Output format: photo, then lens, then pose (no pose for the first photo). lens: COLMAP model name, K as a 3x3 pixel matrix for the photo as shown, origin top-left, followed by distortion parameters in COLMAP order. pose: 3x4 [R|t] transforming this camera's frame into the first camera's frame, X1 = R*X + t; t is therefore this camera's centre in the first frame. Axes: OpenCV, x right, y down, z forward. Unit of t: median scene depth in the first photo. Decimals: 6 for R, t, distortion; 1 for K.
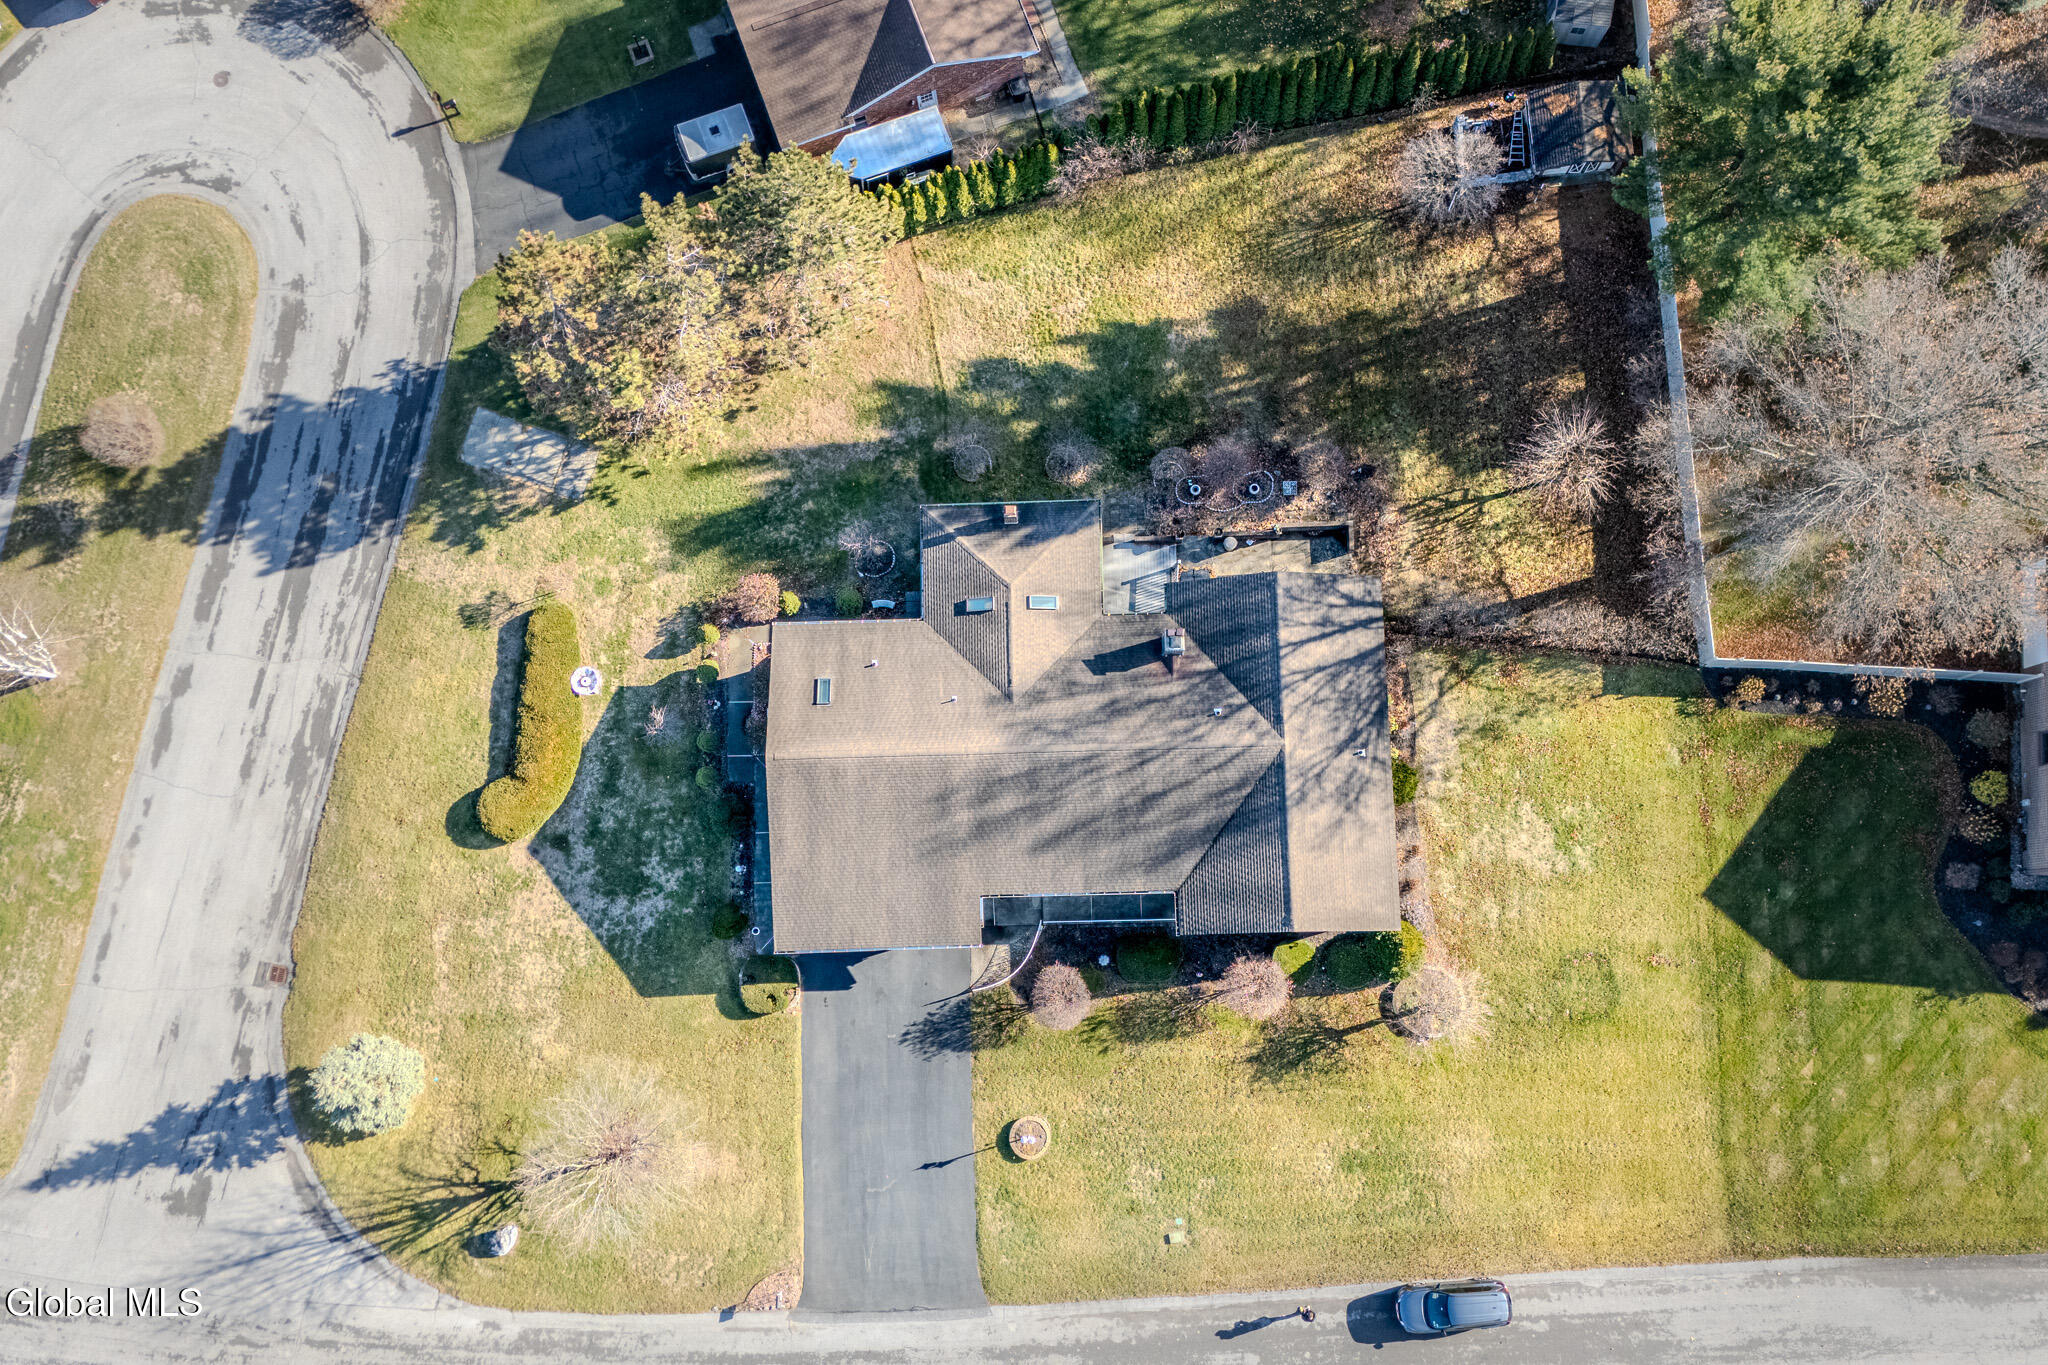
lens RADIAL K [[1769.7, 0, 1024.0], [0, 1769.7, 682.5], [0, 0, 1]] dist [0.082169, -0.082851]
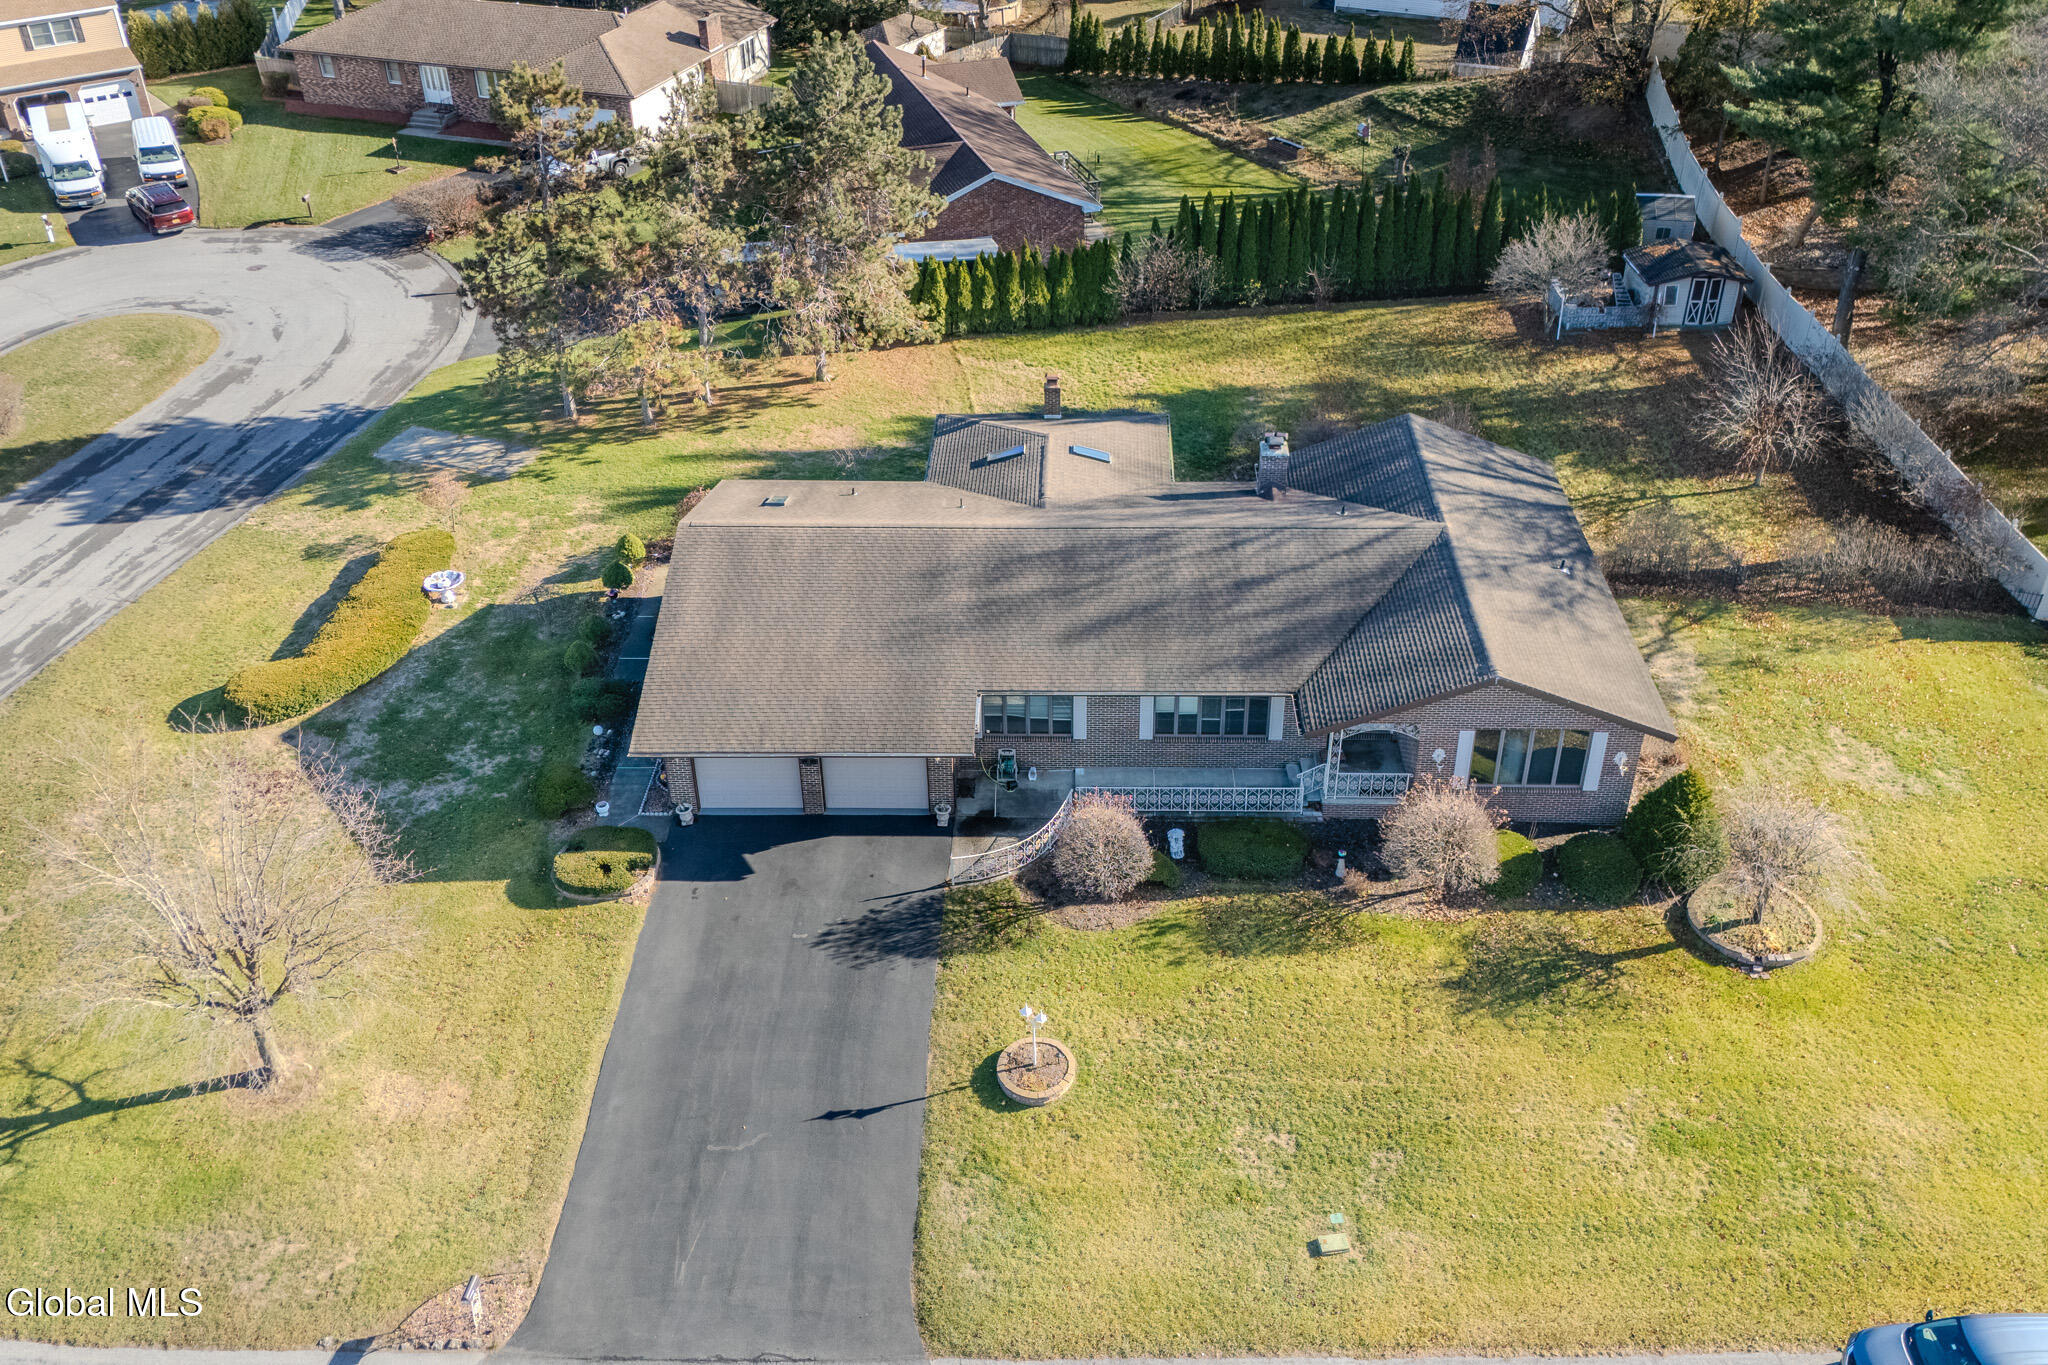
lens RADIAL K [[1769.7, 0, 1024.0], [0, 1769.7, 682.5], [0, 0, 1]] dist [0.082169, -0.082851]
pose [[0.998350, 0.043732, -0.037225, 0.013941], [-0.057052, 0.681016, -0.730043, 0.551390], [-0.006575, 0.730962, 0.682387, 0.556061]]
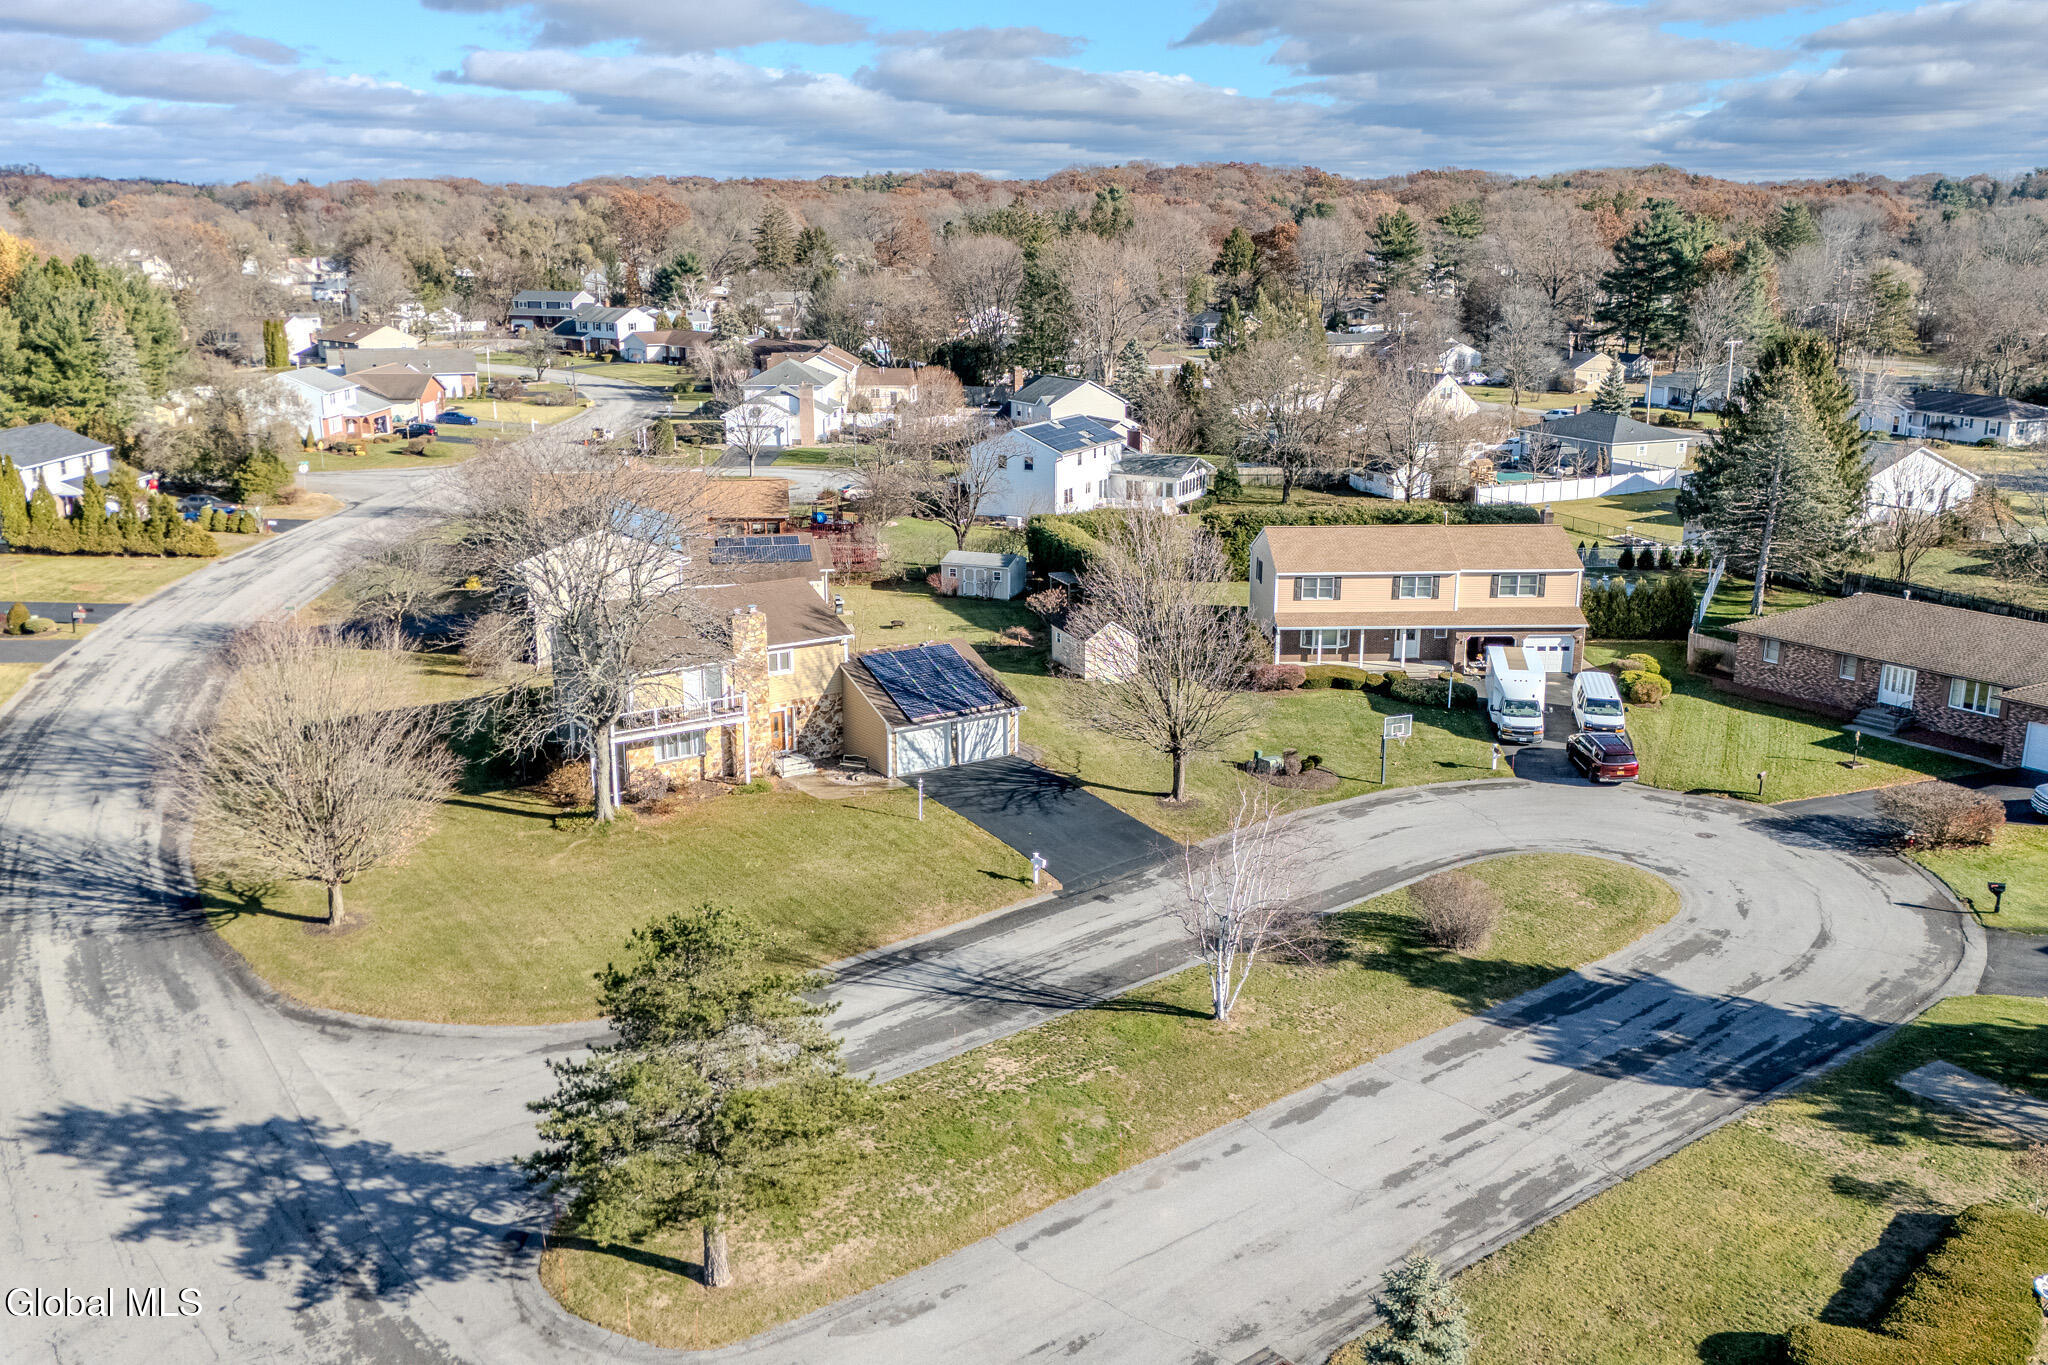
lens RADIAL K [[1769.7, 0, 1024.0], [0, 1769.7, 682.5], [0, 0, 1]] dist [0.082169, -0.082851]
pose [[0.770129, 0.186882, -0.609899, -0.197737], [-0.632415, 0.348677, -0.691719, 0.516372], [0.083388, 0.918422, 0.386713, 0.619760]]
